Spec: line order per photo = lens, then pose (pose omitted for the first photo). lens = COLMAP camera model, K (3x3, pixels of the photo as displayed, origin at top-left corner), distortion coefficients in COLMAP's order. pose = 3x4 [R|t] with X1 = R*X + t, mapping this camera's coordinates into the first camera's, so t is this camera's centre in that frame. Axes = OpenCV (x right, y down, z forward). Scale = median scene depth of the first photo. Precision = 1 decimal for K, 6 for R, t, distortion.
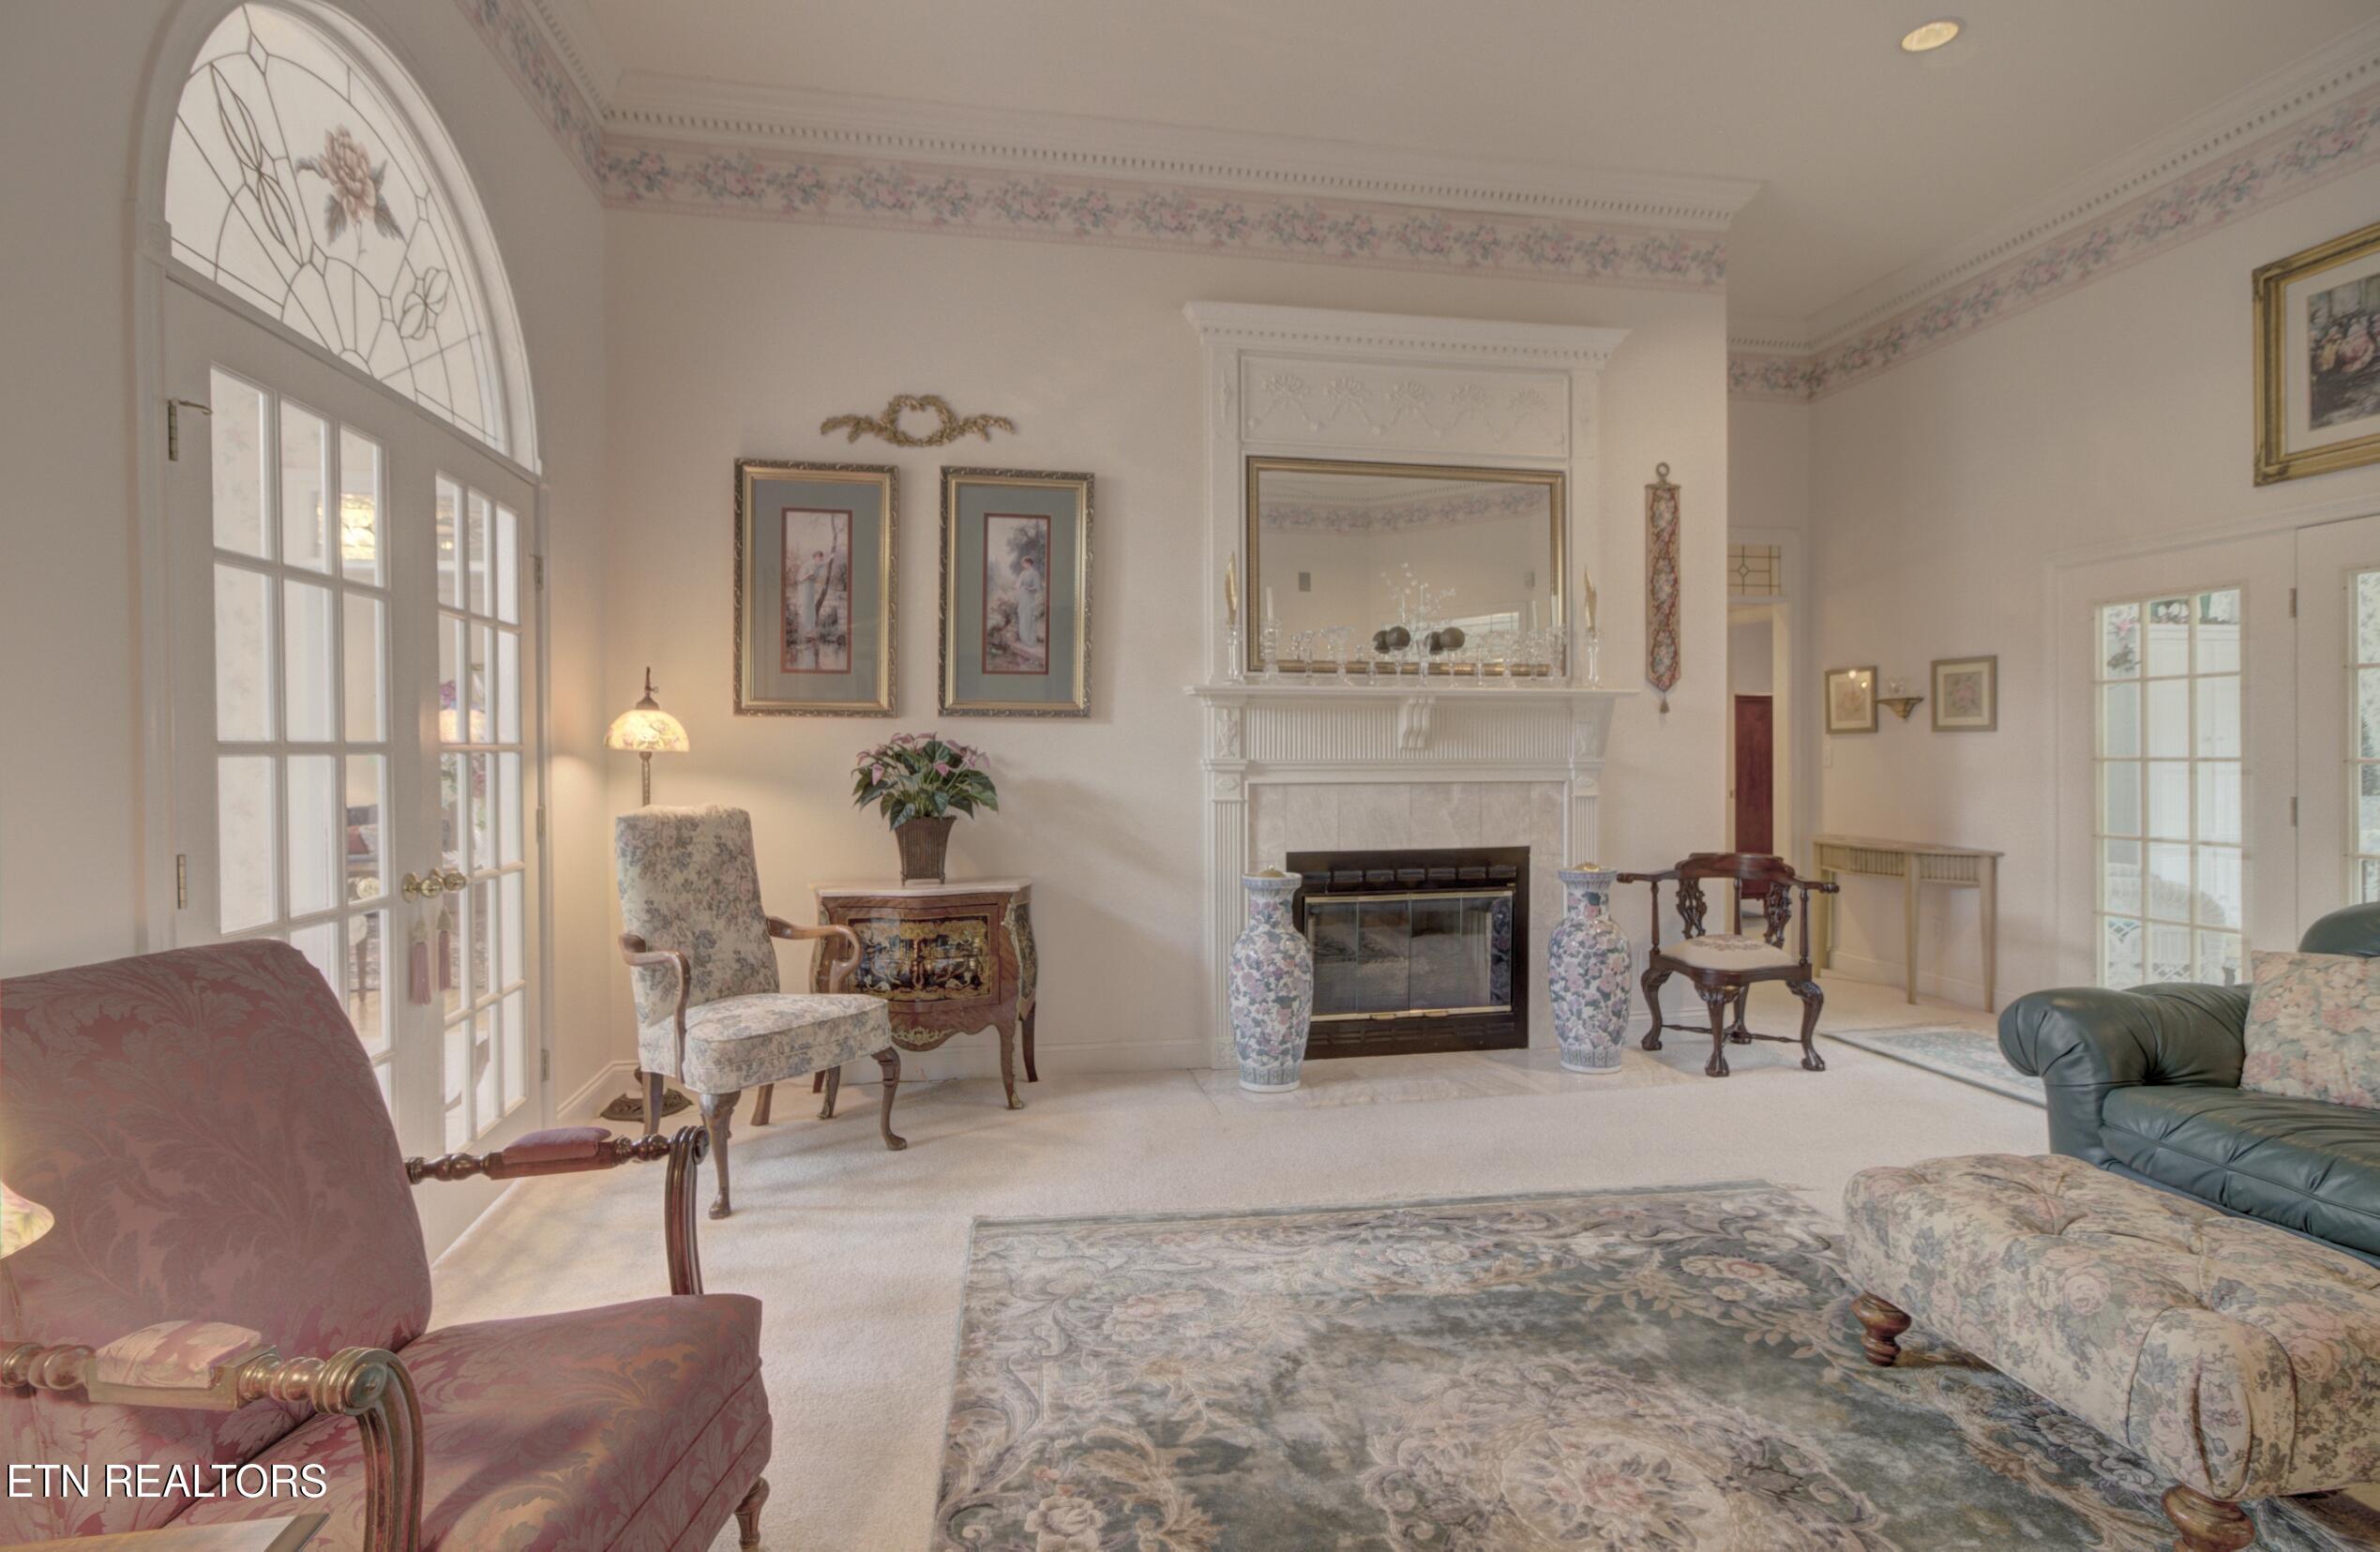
lens RADIAL K [[1137.4, 0, 1214.5], [0, 1137.4, 768.2], [0, 0, 1]] dist [-0.003729, 0.000430]
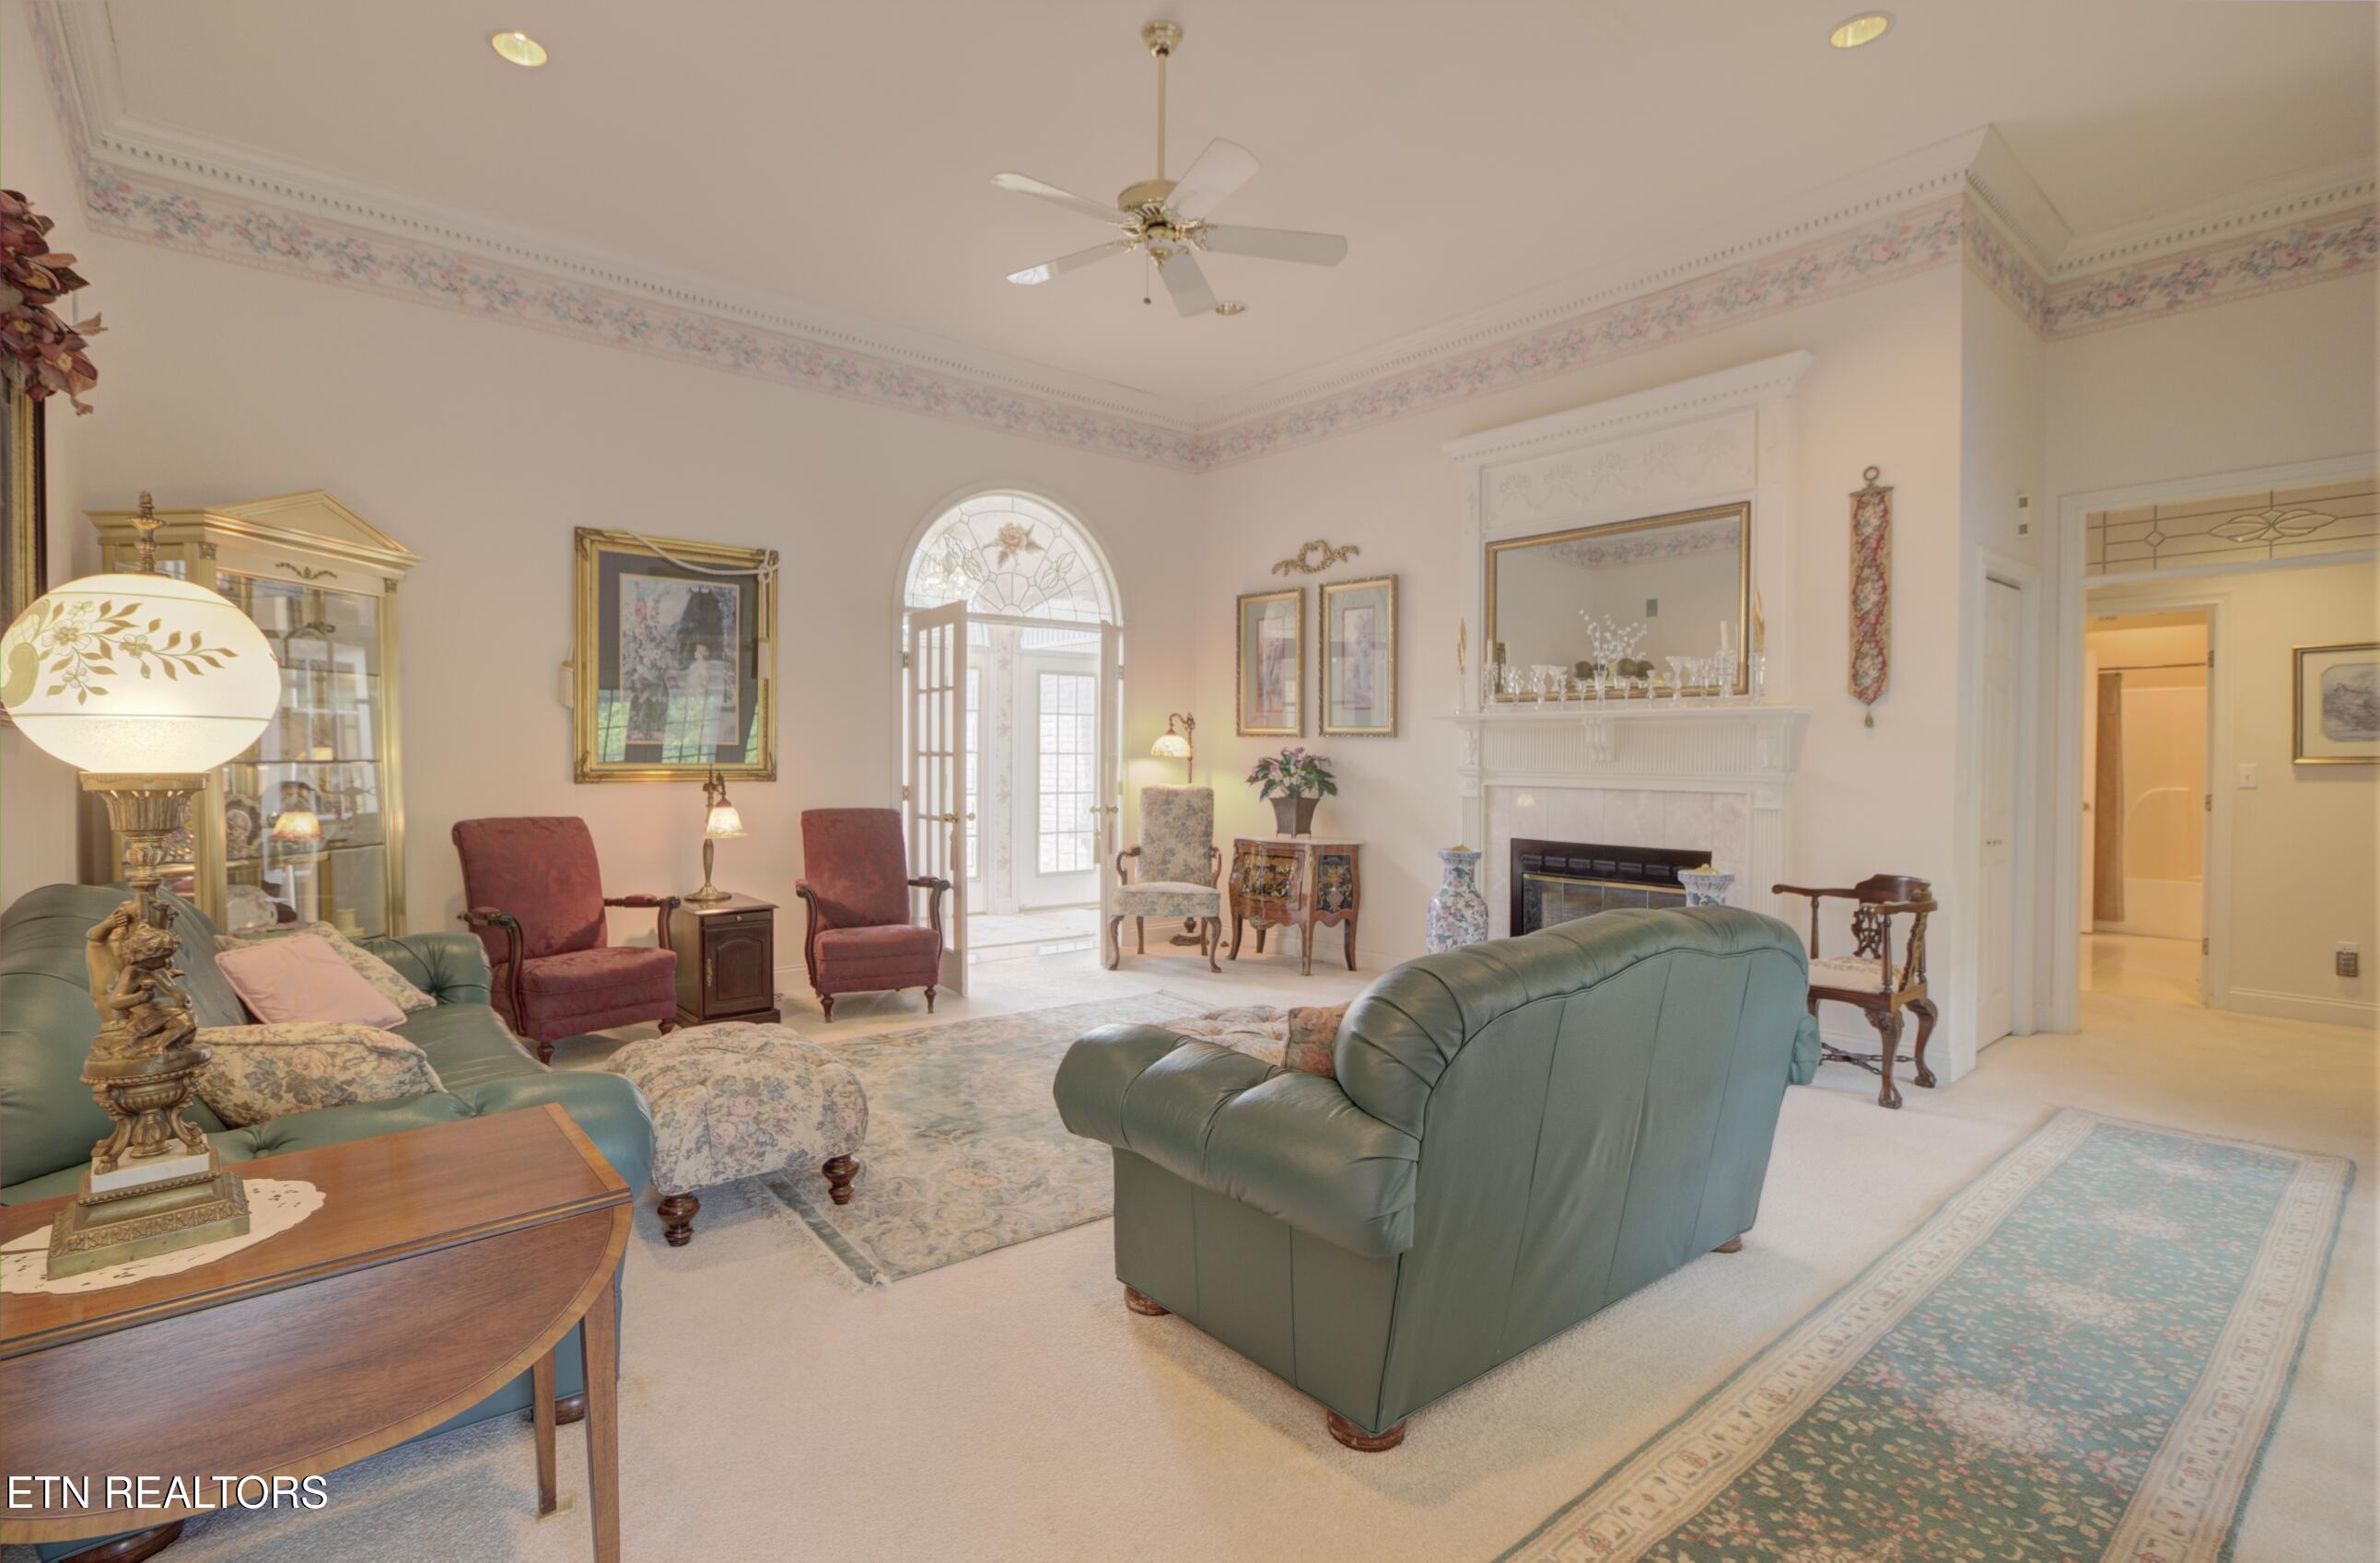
lens RADIAL K [[1114.7, 0, 1202.8], [0, 1114.7, 757.9], [0, 0, 1]] dist [0.000852, 0.000443]
pose [[0.511339, 0.012189, -0.859293, 1.014025], [-0.018086, 0.999831, 0.003419, -0.016987], [0.859189, 0.013793, 0.511473, 0.038055]]
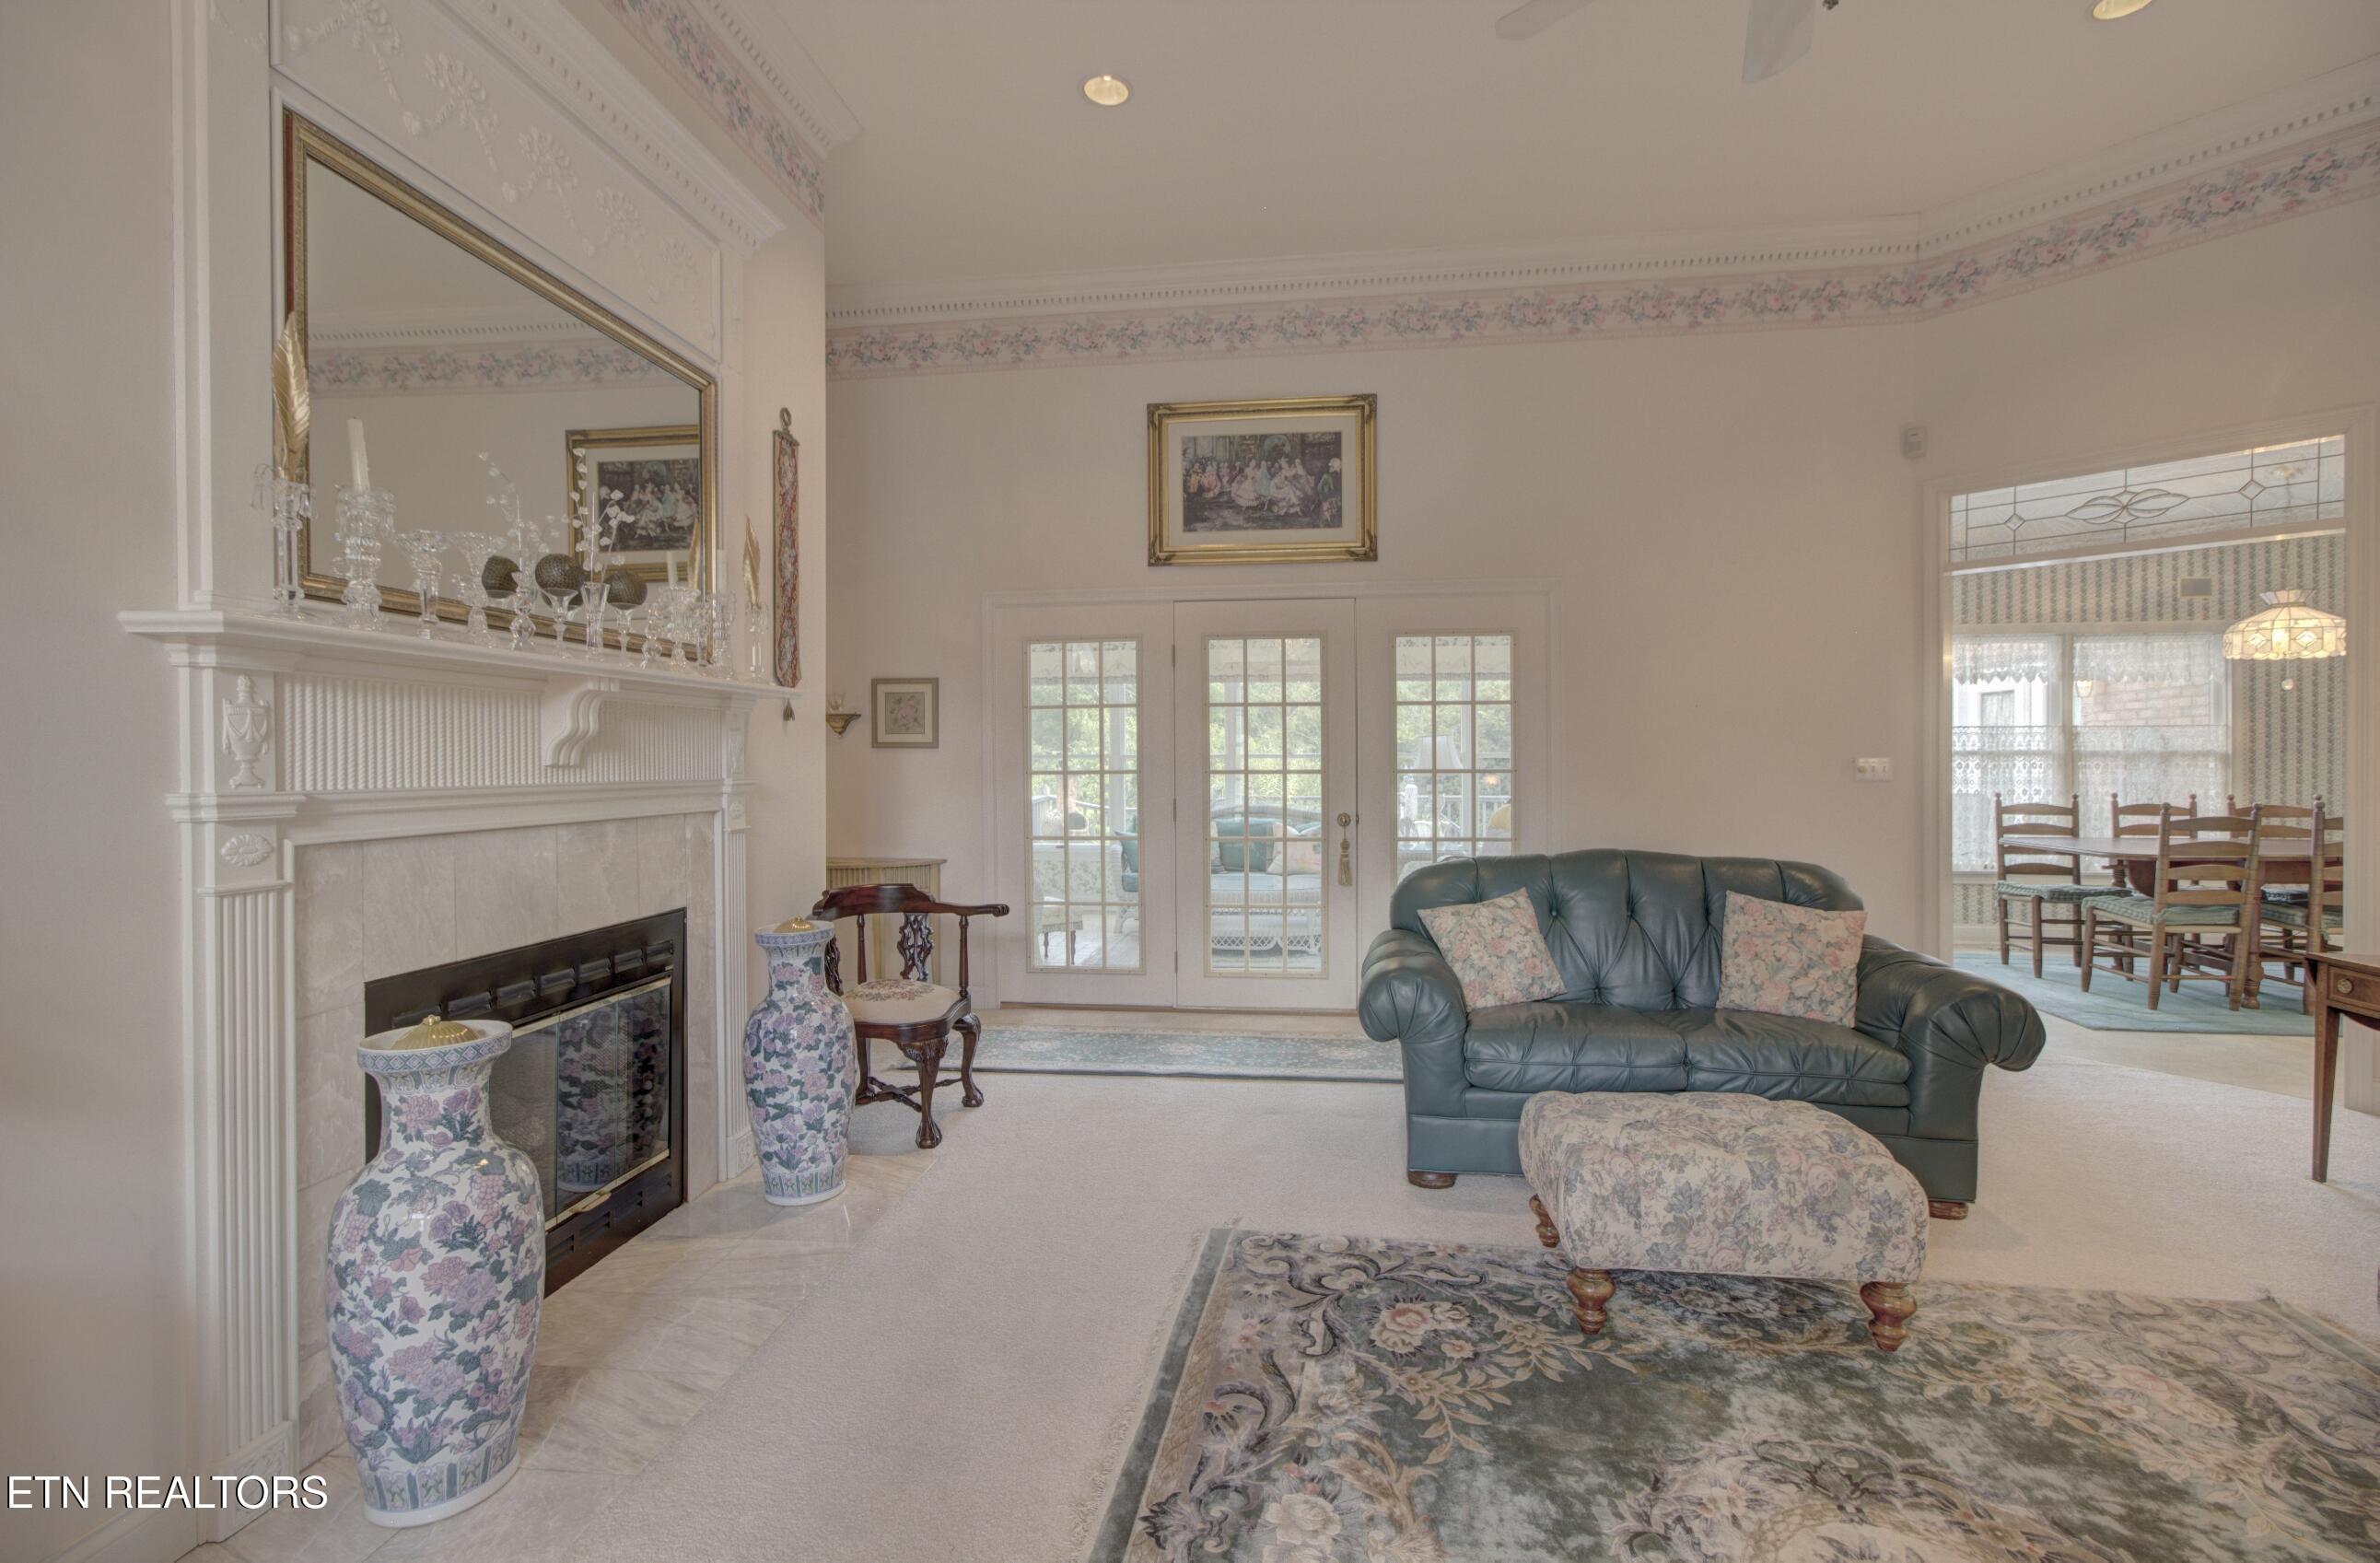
lens RADIAL K [[1086.4, 0, 1189.8], [0, 1086.4, 766.8], [0, 0, 1]] dist [0.000503, 0.000519]
pose [[0.311023, -0.004417, 0.950392, -0.270670], [0.019299, 0.999812, -0.001669, -0.010053], [-0.950206, 0.018861, 0.311050, 0.543460]]
